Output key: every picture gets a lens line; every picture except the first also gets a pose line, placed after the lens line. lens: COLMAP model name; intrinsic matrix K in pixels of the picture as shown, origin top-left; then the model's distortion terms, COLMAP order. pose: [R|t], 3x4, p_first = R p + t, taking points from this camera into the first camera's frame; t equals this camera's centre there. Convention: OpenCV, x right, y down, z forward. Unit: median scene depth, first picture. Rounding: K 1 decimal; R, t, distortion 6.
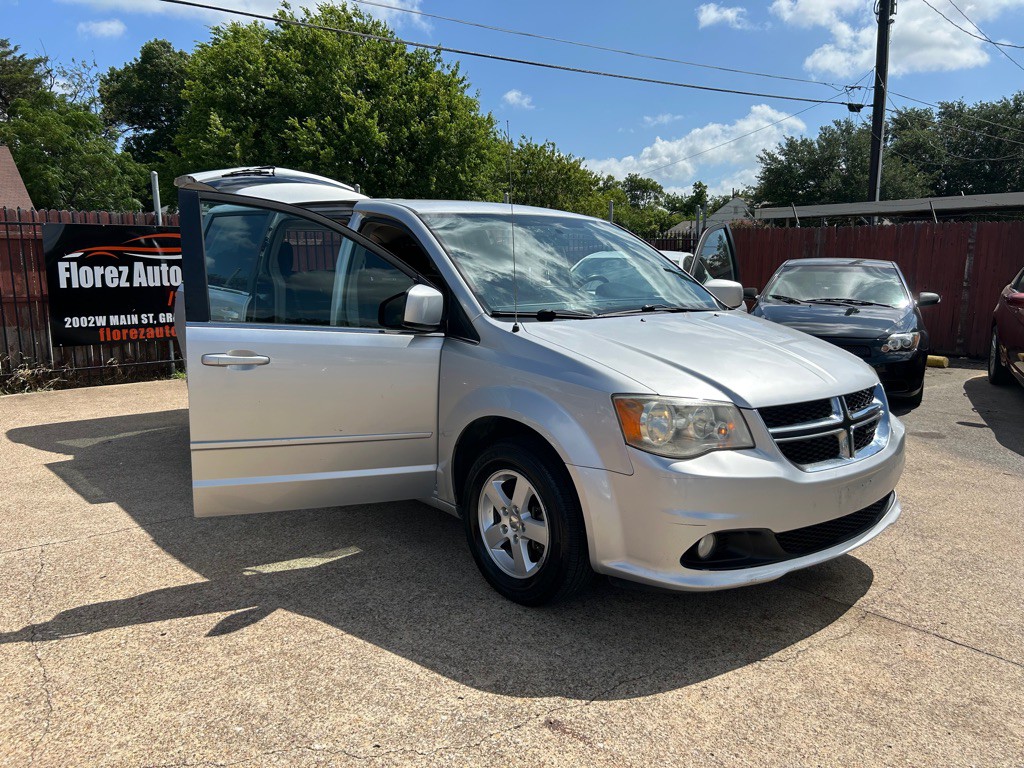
lens RADIAL K [[761.5, 0, 510.0], [0, 761.5, 380.3], [0, 0, 1]] dist [0.045832, -0.061114]
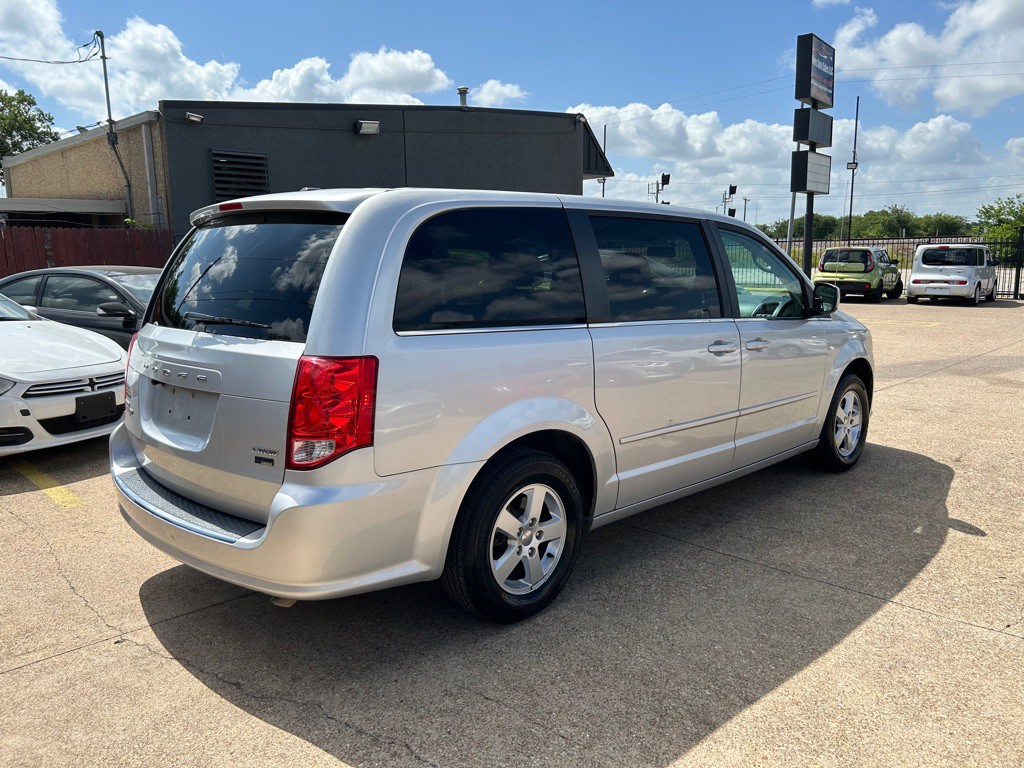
lens RADIAL K [[761.5, 0, 510.0], [0, 761.5, 380.3], [0, 0, 1]] dist [0.045832, -0.061114]
pose [[-0.060831, -0.163588, 0.984652, -1.404736], [0.167636, 0.970792, 0.171642, -0.275083], [-0.983970, 0.175505, -0.031631, 1.574726]]
